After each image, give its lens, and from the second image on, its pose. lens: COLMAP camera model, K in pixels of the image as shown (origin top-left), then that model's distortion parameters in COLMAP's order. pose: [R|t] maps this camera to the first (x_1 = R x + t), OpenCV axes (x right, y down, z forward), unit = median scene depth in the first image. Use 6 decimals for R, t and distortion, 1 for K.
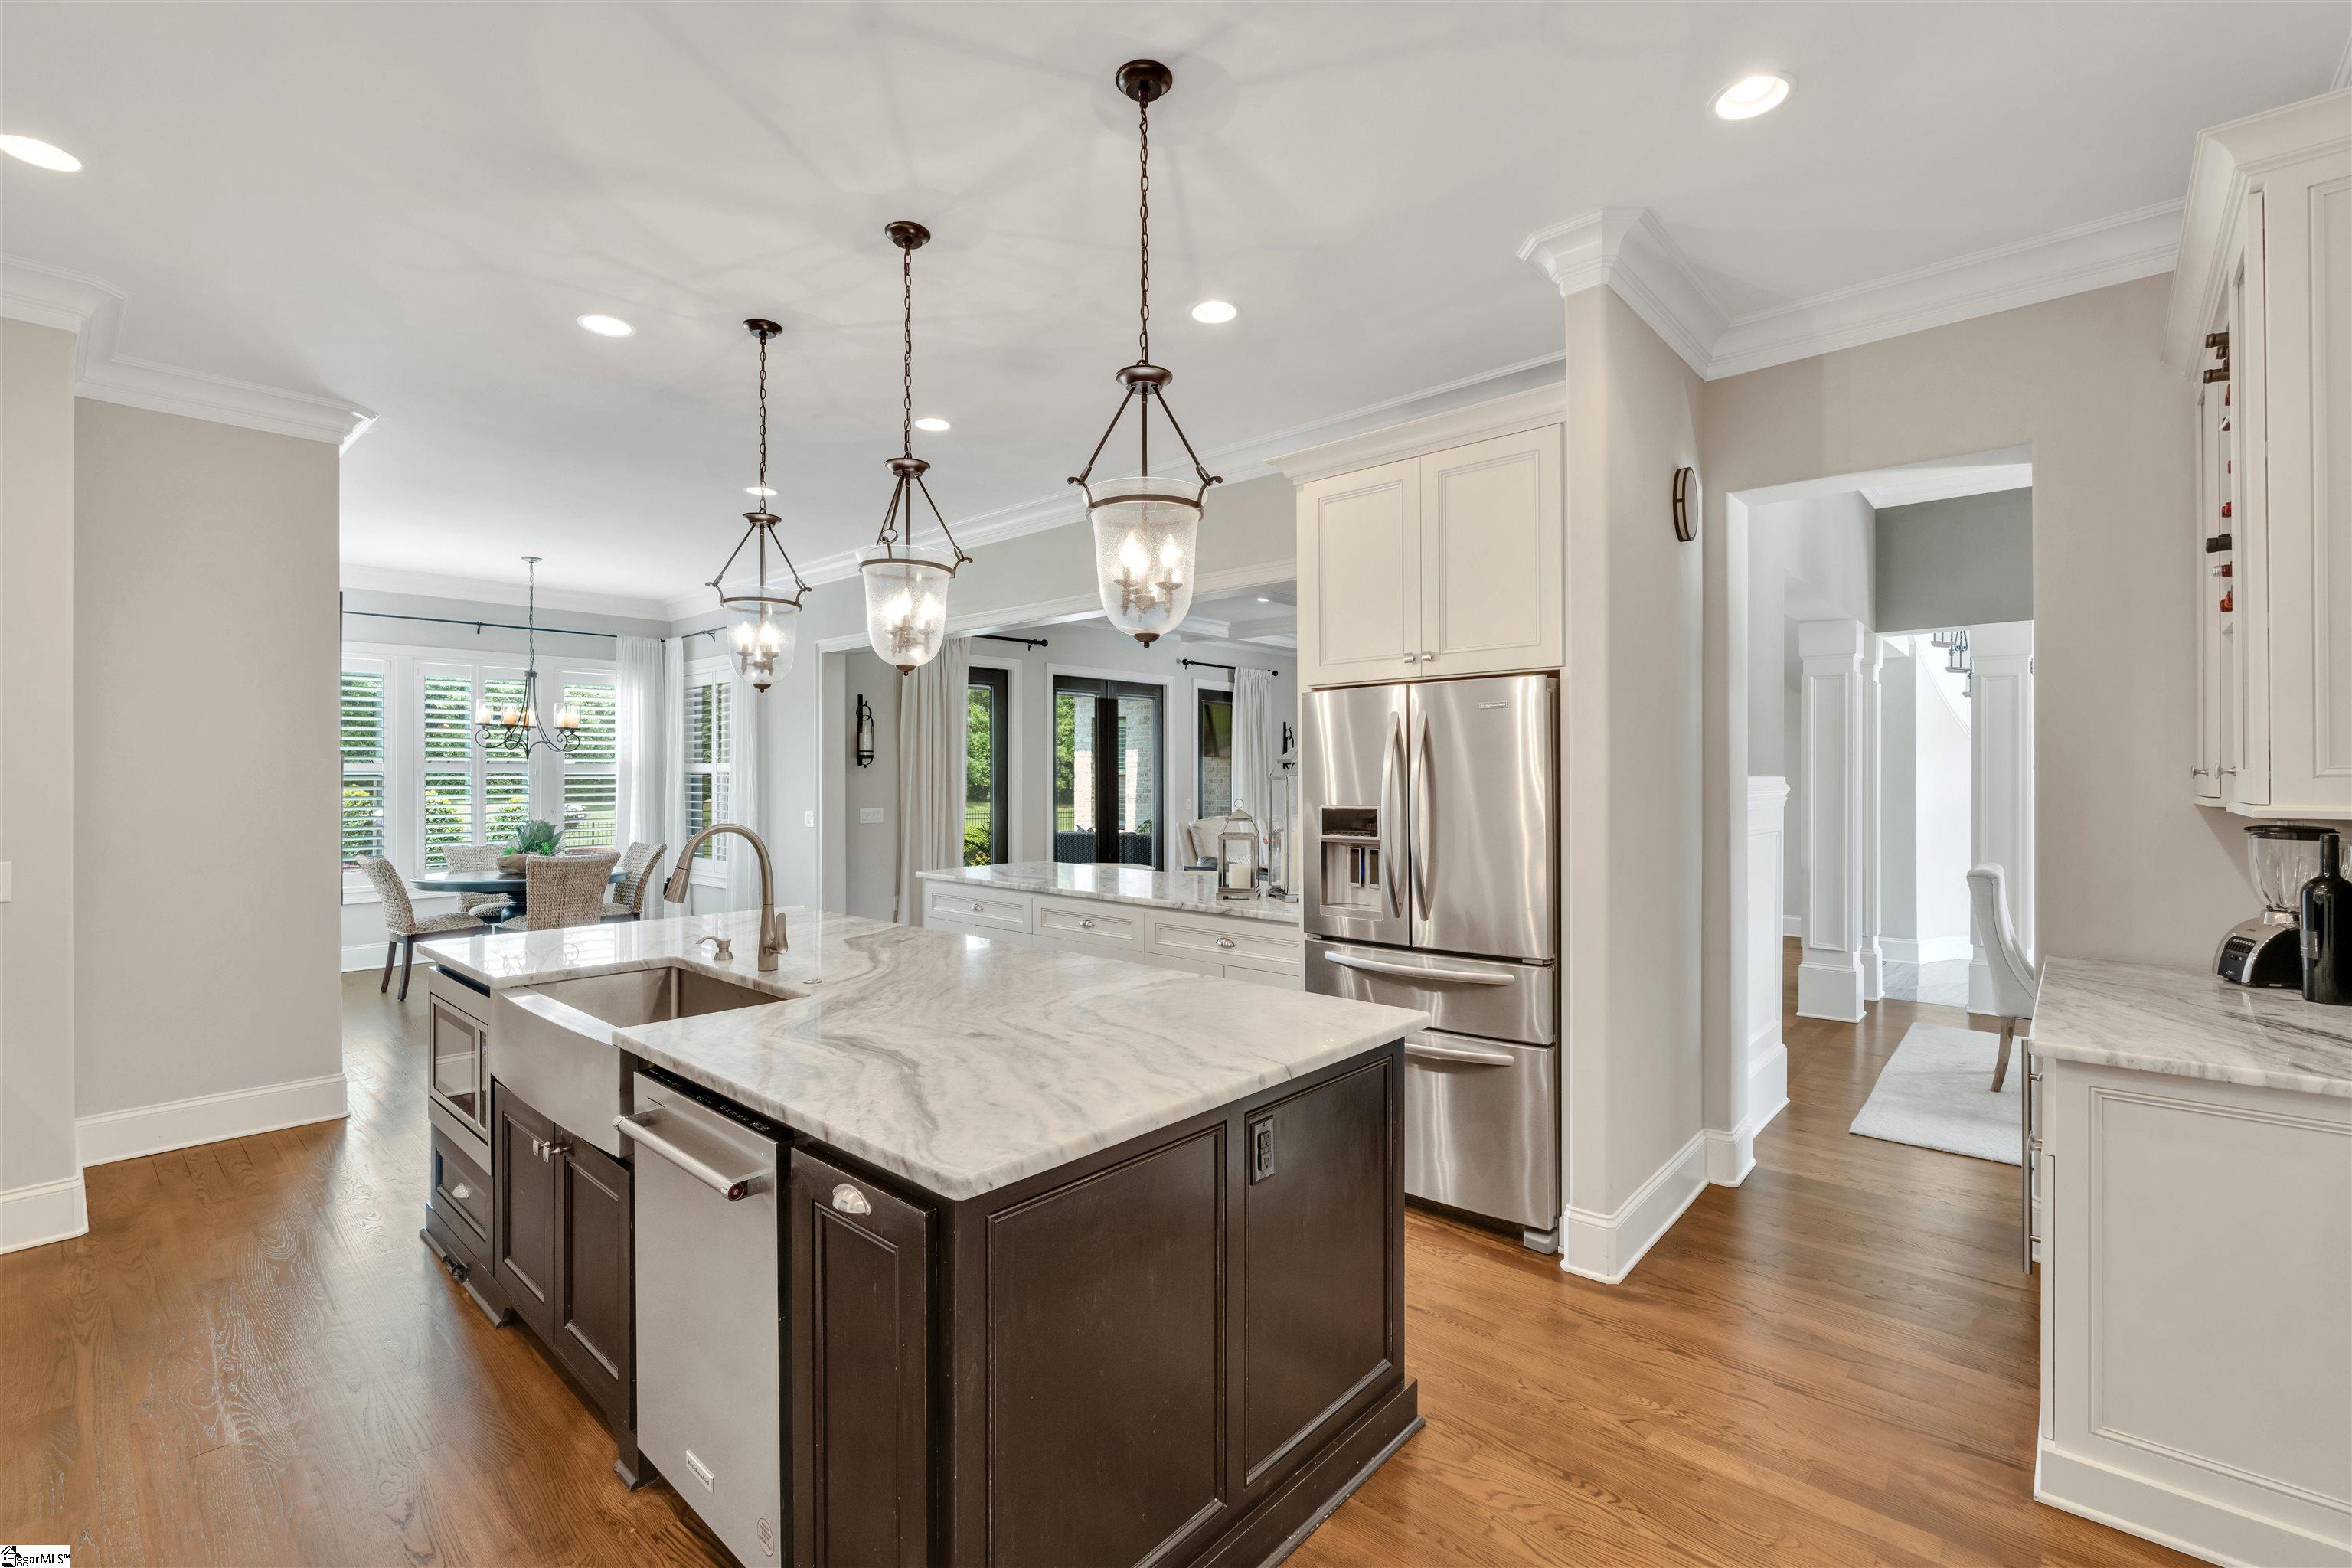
lens RADIAL K [[1037.5, 0, 1183.2], [0, 1037.5, 776.7], [0, 0, 1]] dist [-0.010323, 0.002536]
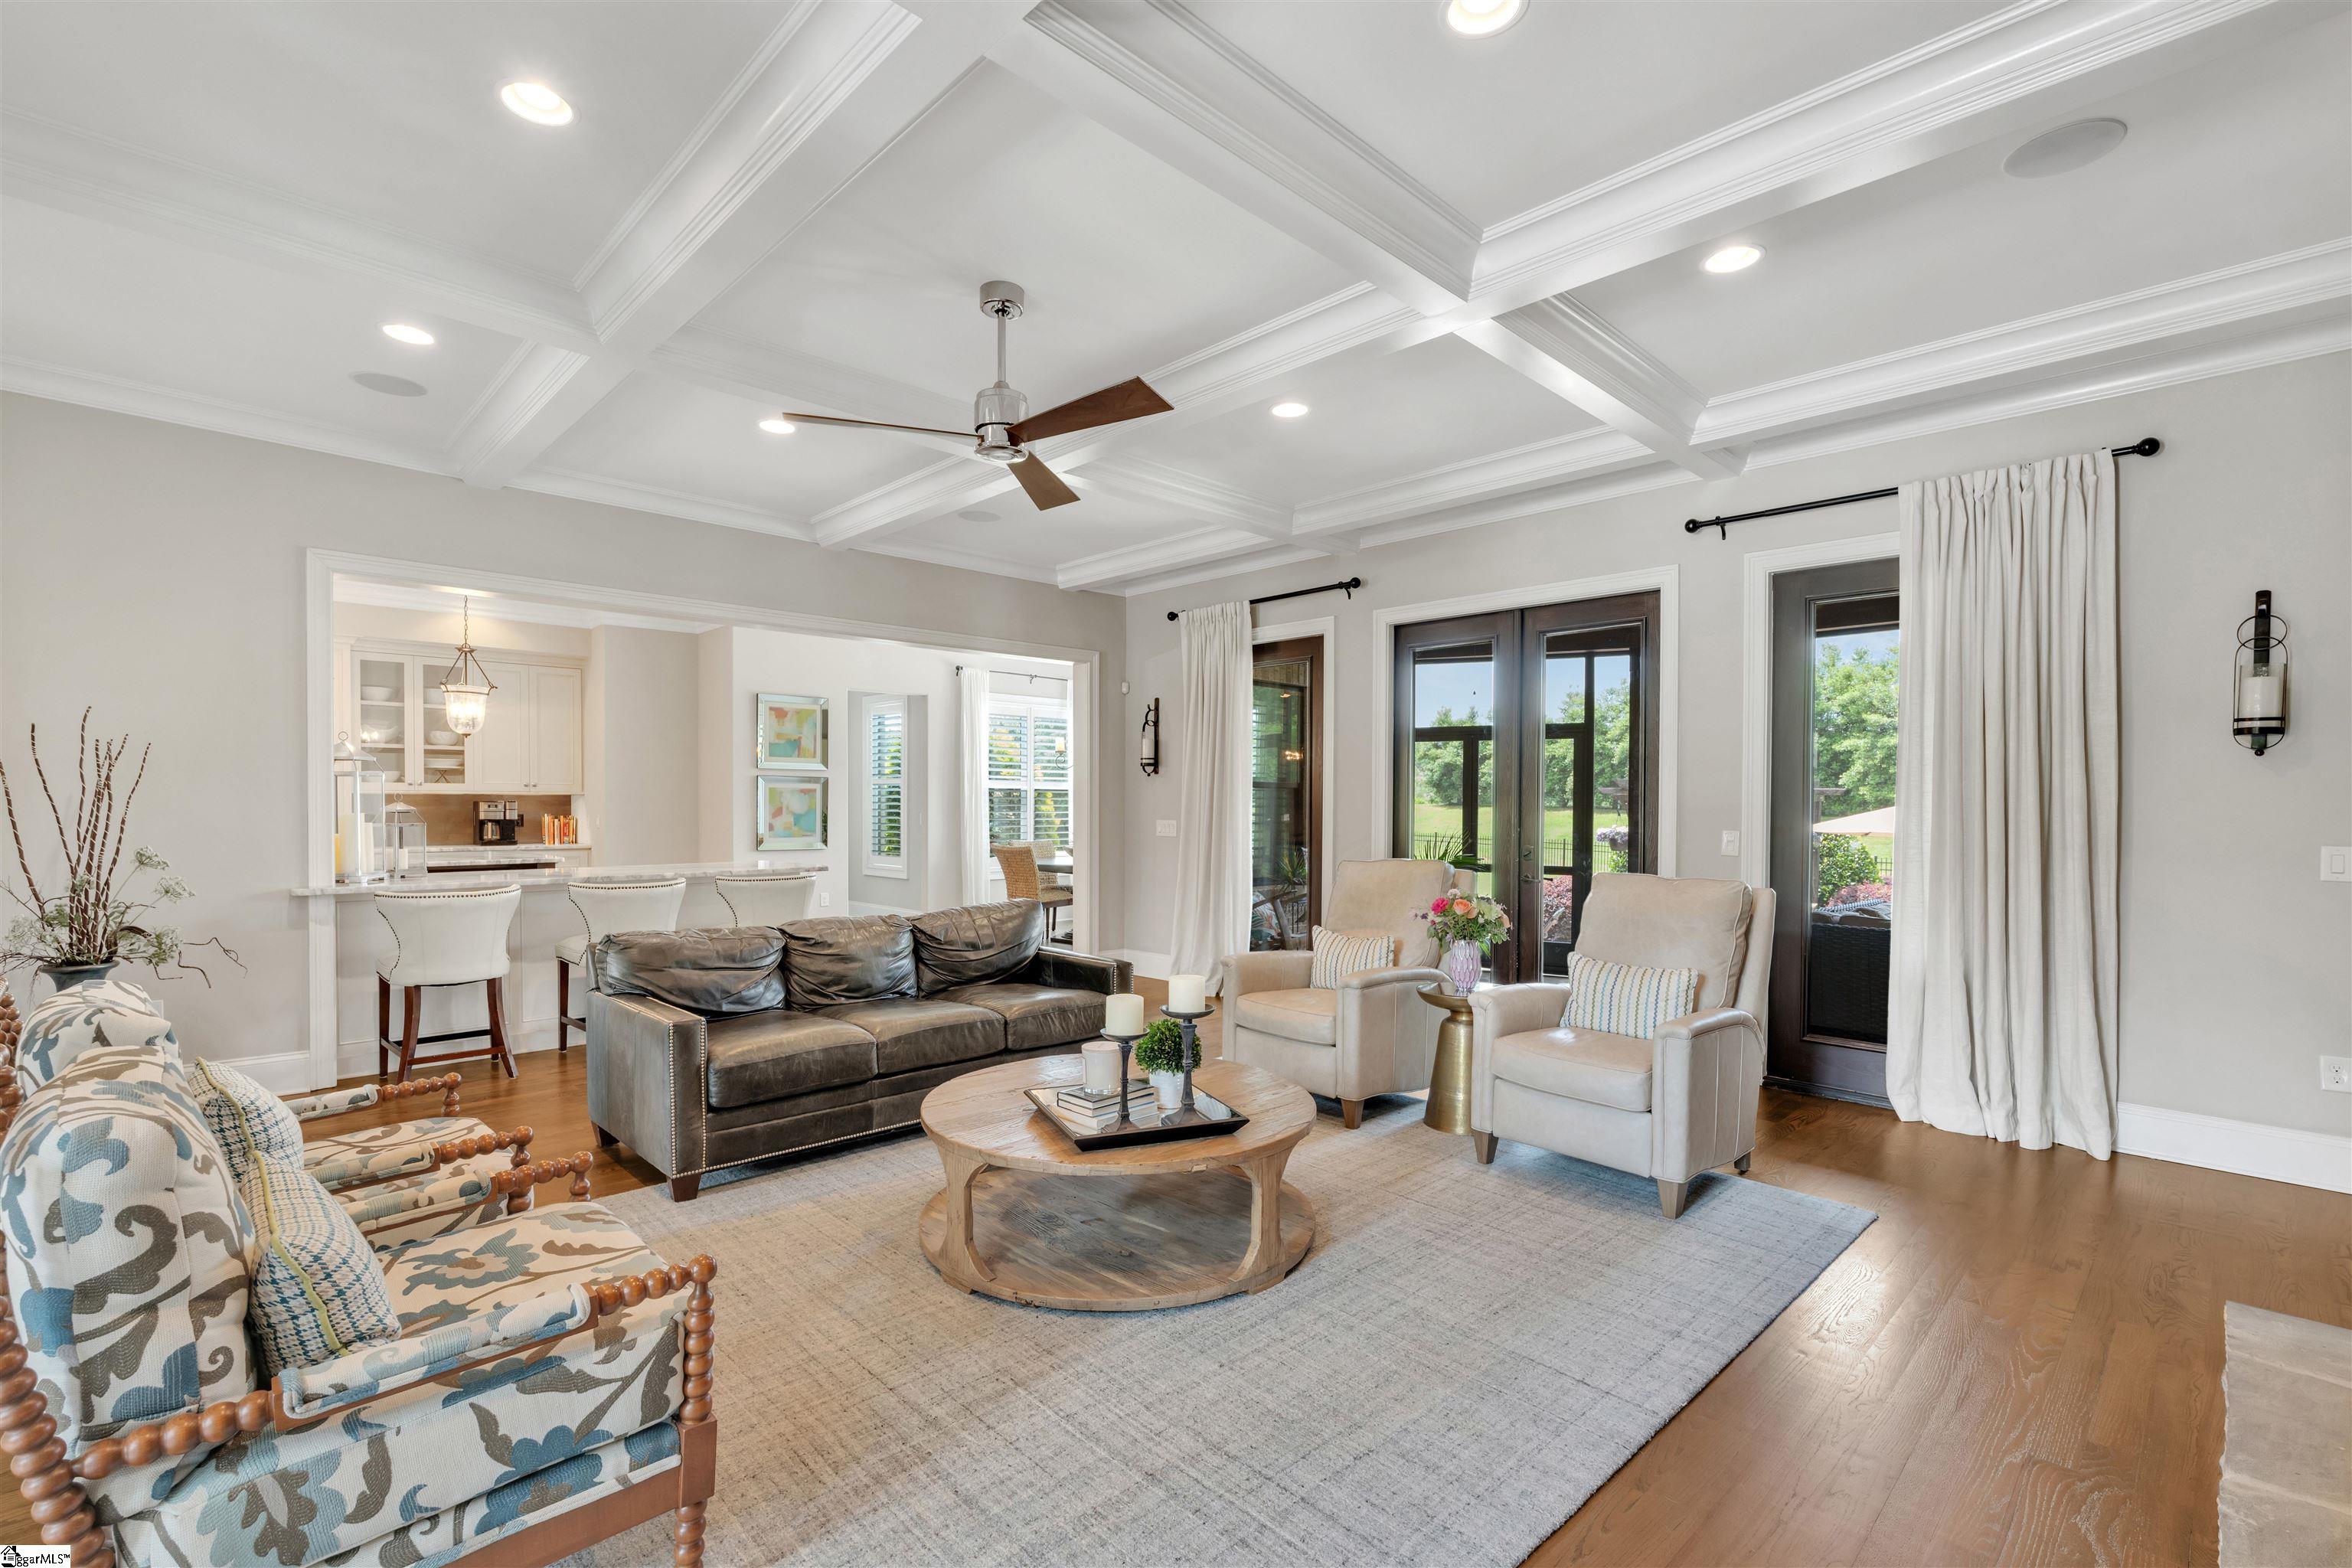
lens RADIAL K [[1057.7, 0, 1187.3], [0, 1057.7, 795.2], [0, 0, 1]] dist [-0.005912, 0.000633]
pose [[-0.079054, -0.009271, -0.996827, 0.613017], [-0.005230, 0.999947, -0.008885, 0.015909], [0.996857, 0.004511, -0.079098, 1.043376]]
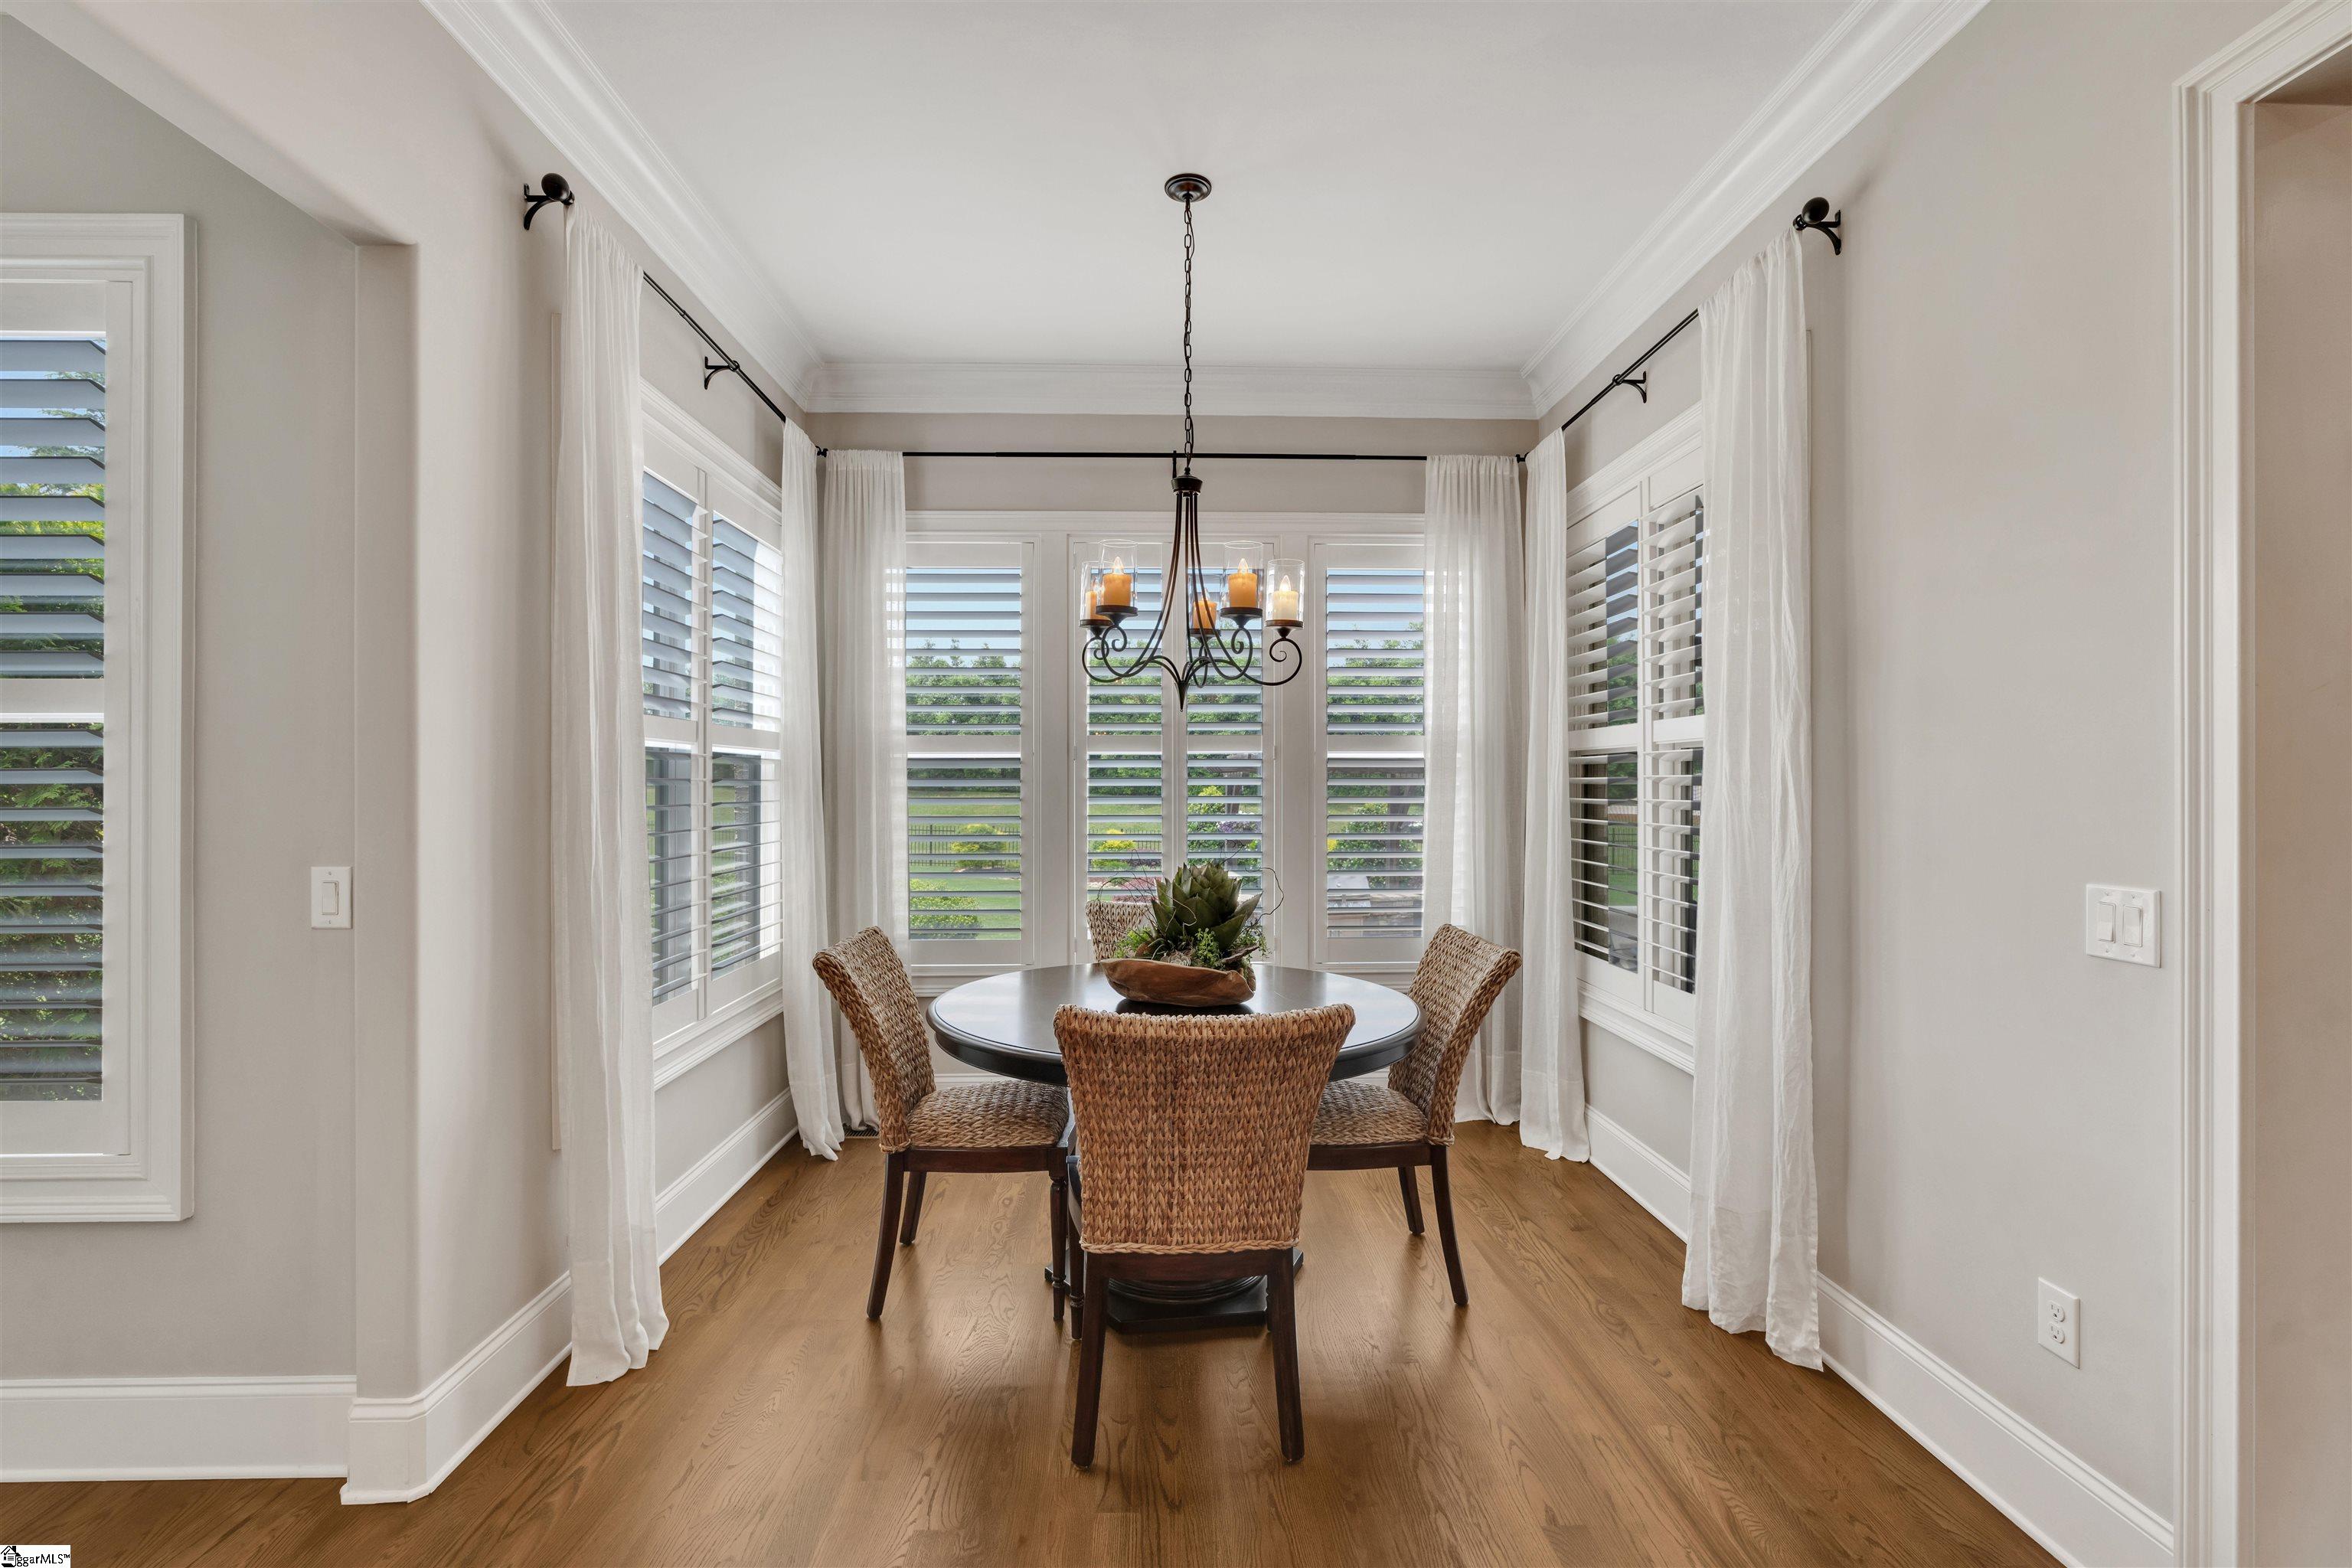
lens RADIAL K [[1057.7, 0, 1175.2], [0, 1057.7, 776.7], [0, 0, 1]] dist [-0.005912, 0.000633]
pose [[0.680521, -0.004257, -0.732716, -0.281277], [0.000442, 0.999985, -0.005400, 0.008458], [0.732729, 0.003351, 0.680513, 0.601749]]
